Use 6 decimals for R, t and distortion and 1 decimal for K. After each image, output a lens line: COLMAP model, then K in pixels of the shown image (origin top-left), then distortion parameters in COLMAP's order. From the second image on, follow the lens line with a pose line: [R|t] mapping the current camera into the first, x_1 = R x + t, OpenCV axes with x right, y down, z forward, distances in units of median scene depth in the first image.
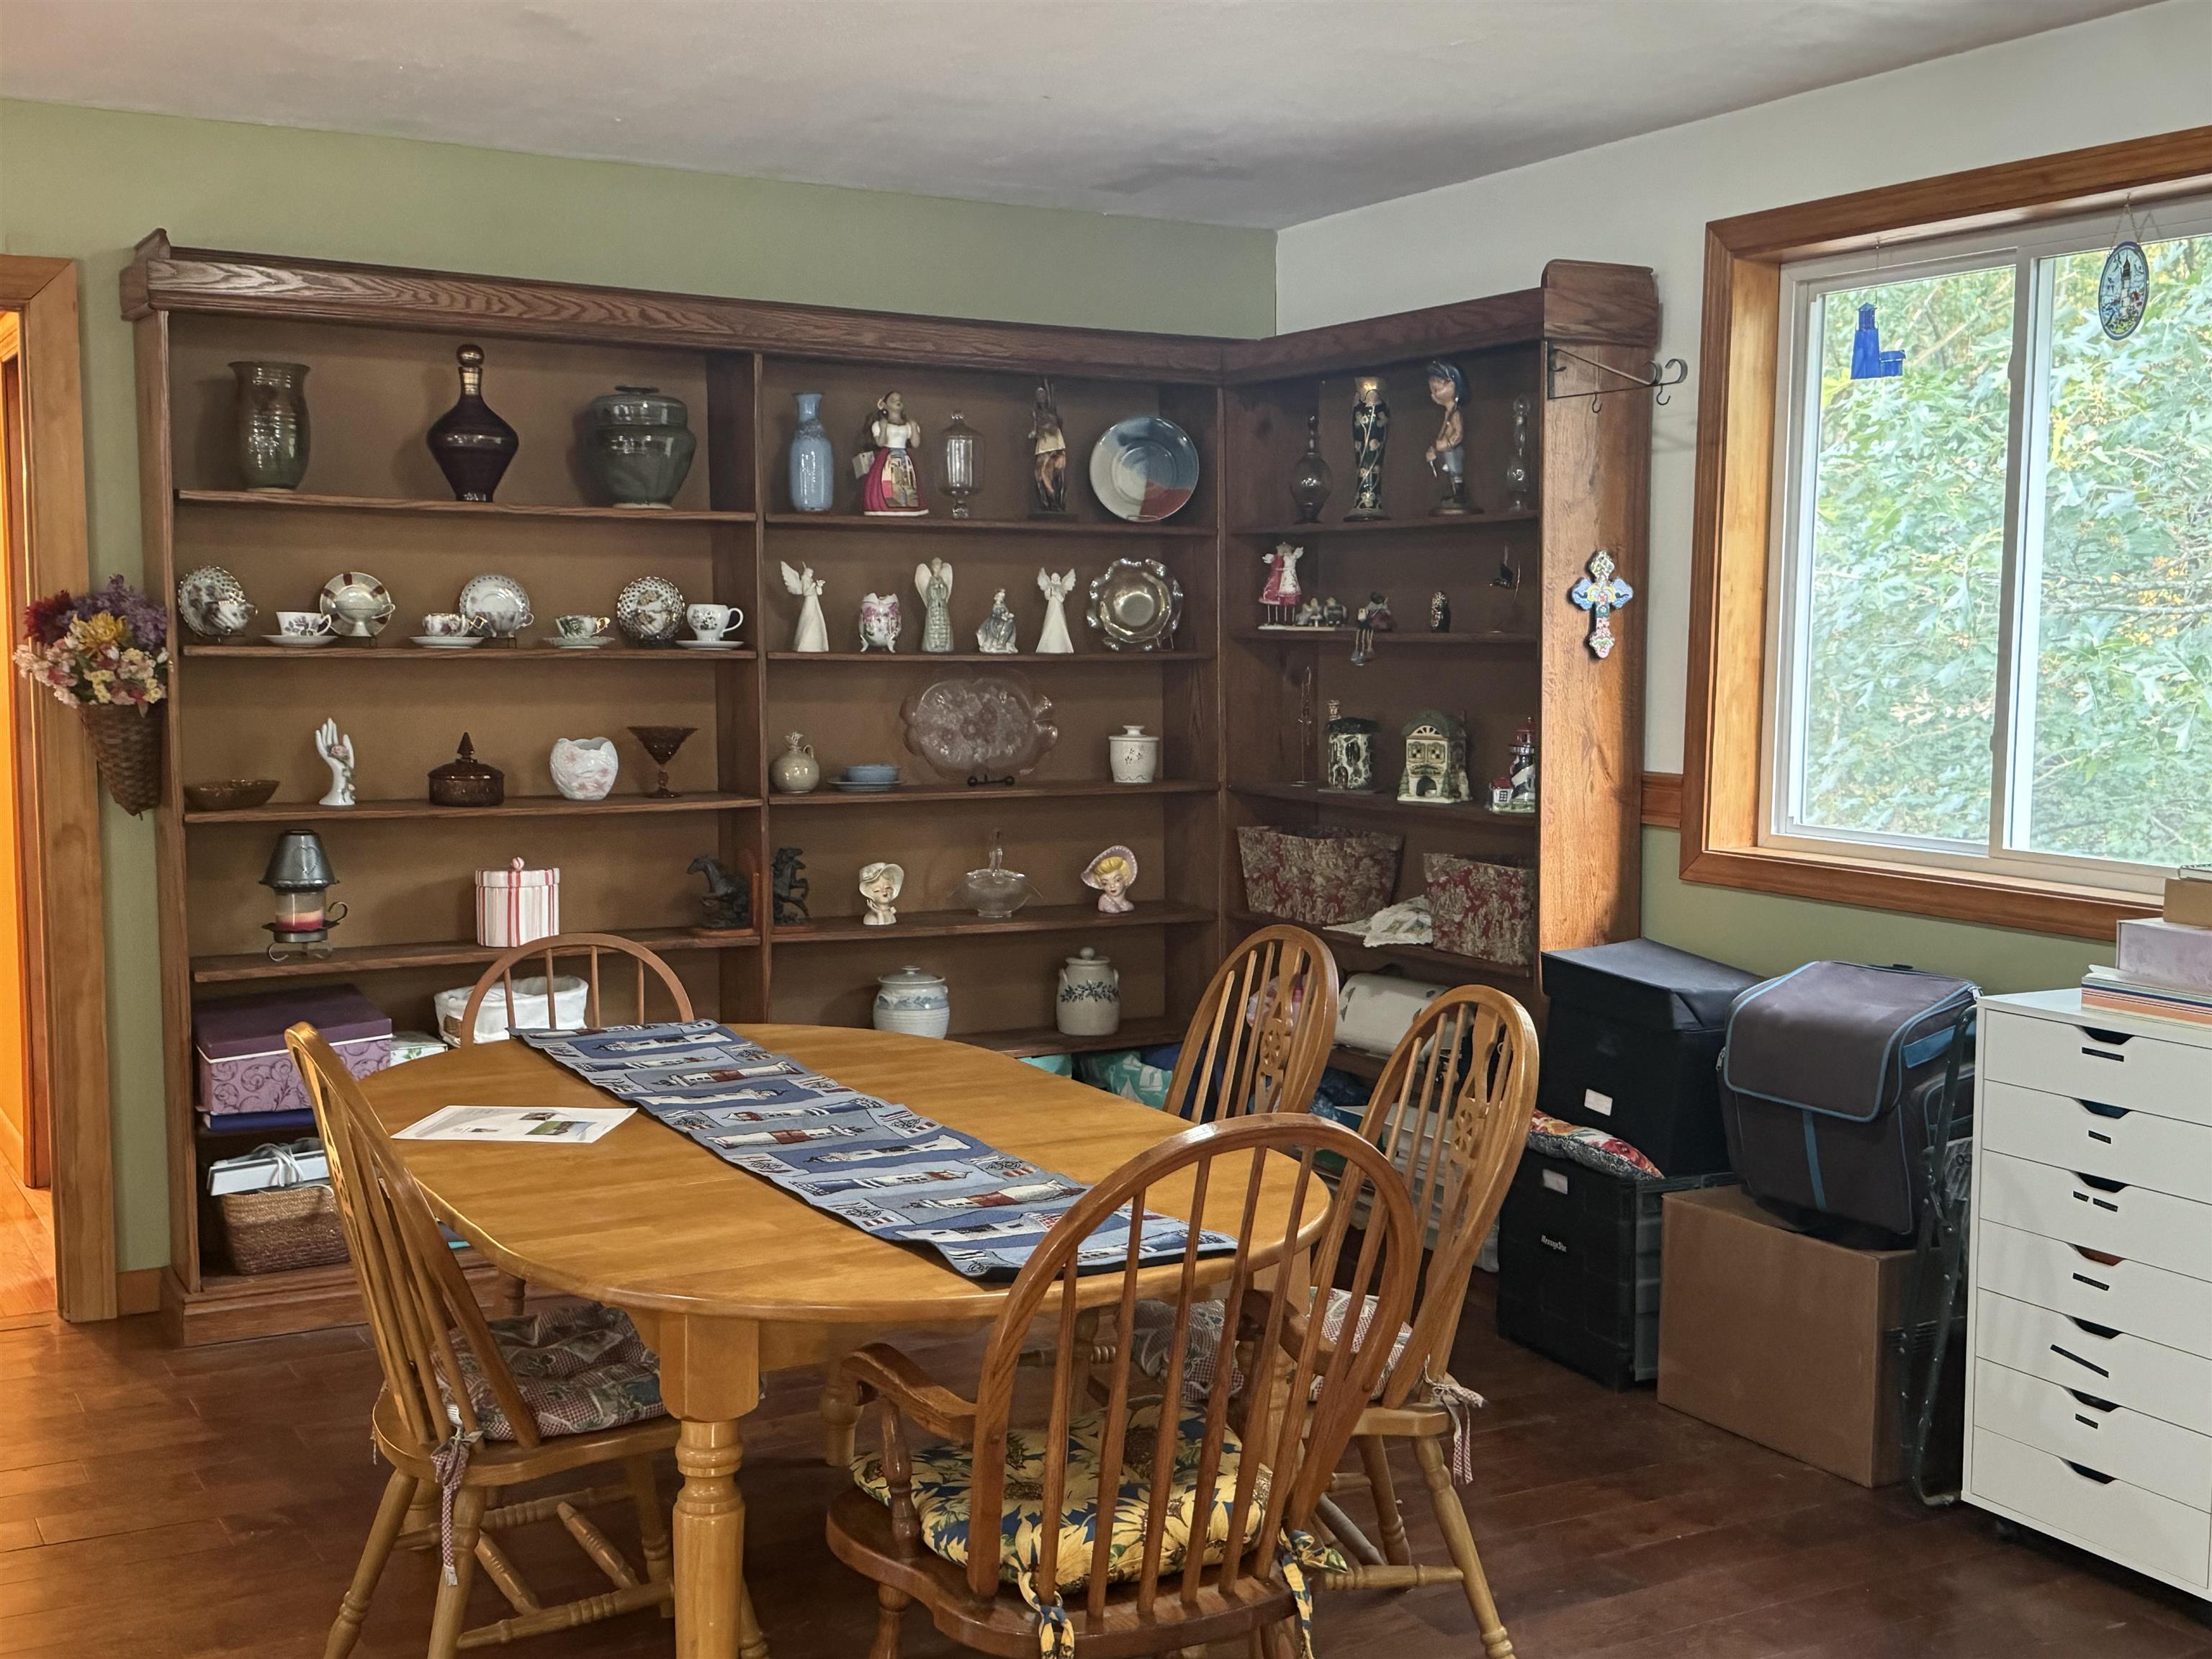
lens RADIAL K [[2433.7, 0, 1100.4], [0, 2433.7, 833.7], [0, 0, 1]] dist [0.022060, 0.000000]
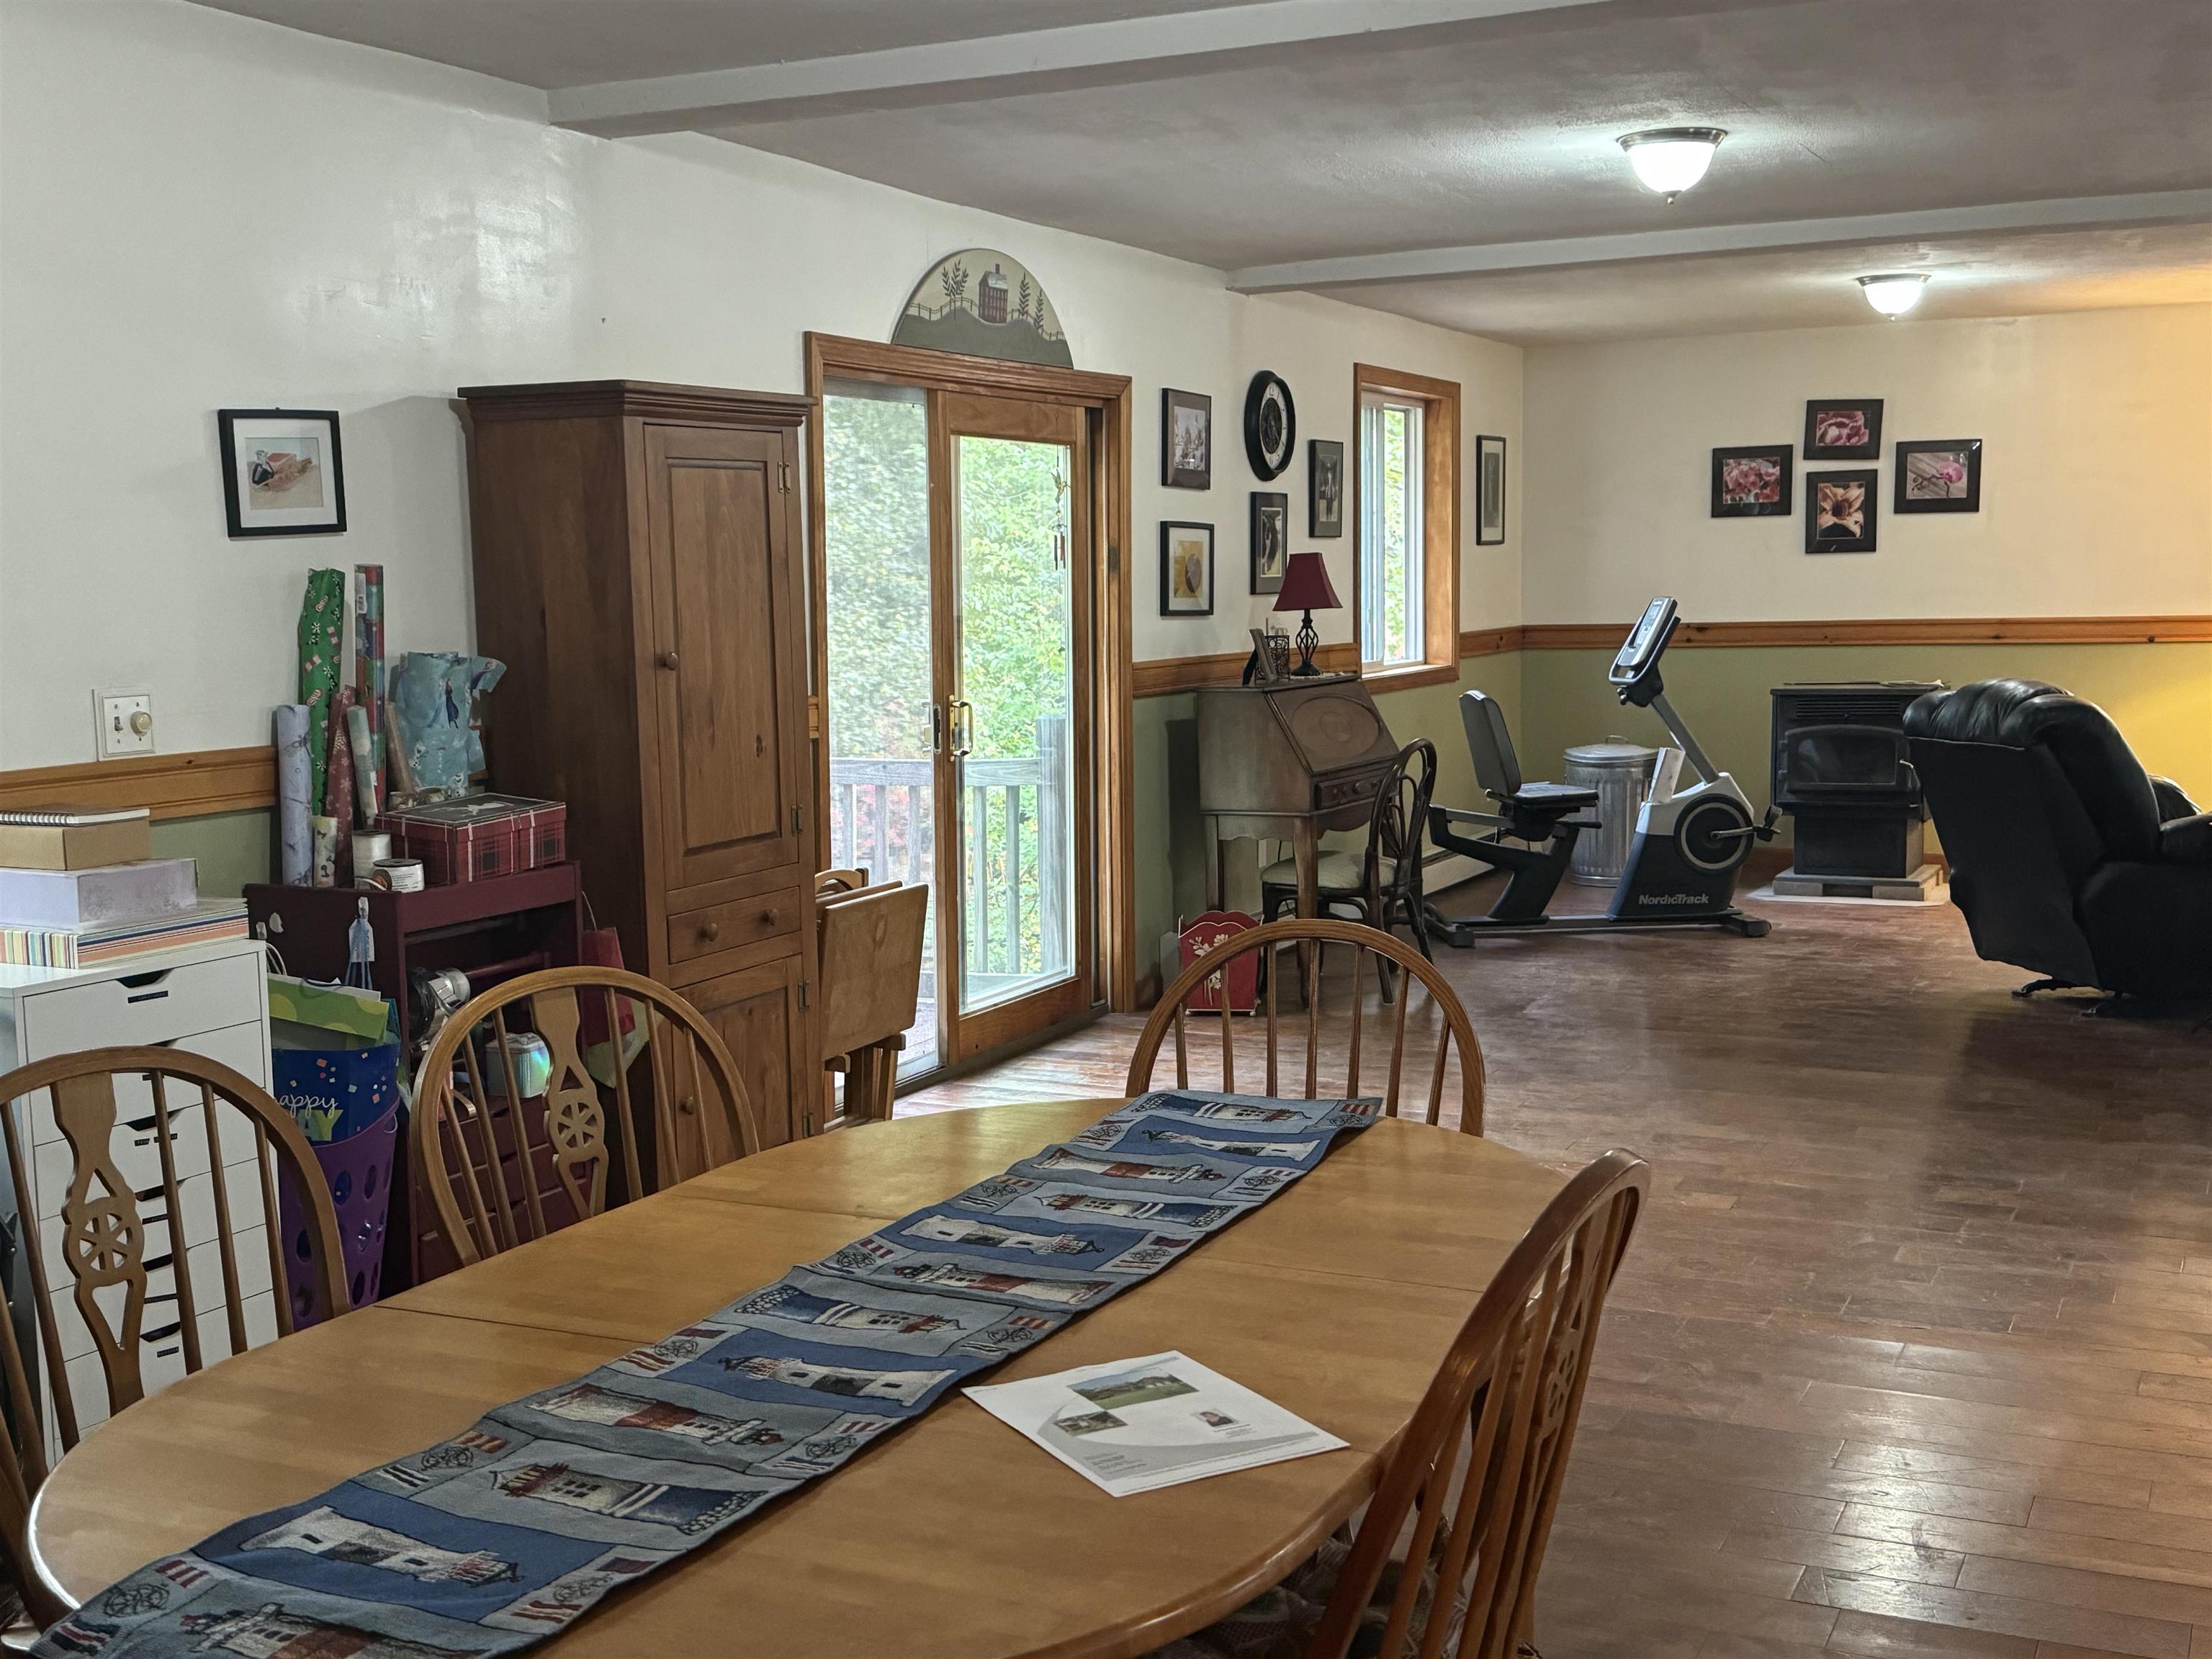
lens RADIAL K [[2433.7, 0, 1100.5], [0, 2433.7, 830.6], [0, 0, 1]] dist [0.022060, 0.000000]
pose [[-0.583100, -0.079204, 0.808530, -0.707226], [0.085769, 0.983672, 0.158217, -0.116380], [-0.807860, 0.161603, -0.566787, 1.356920]]
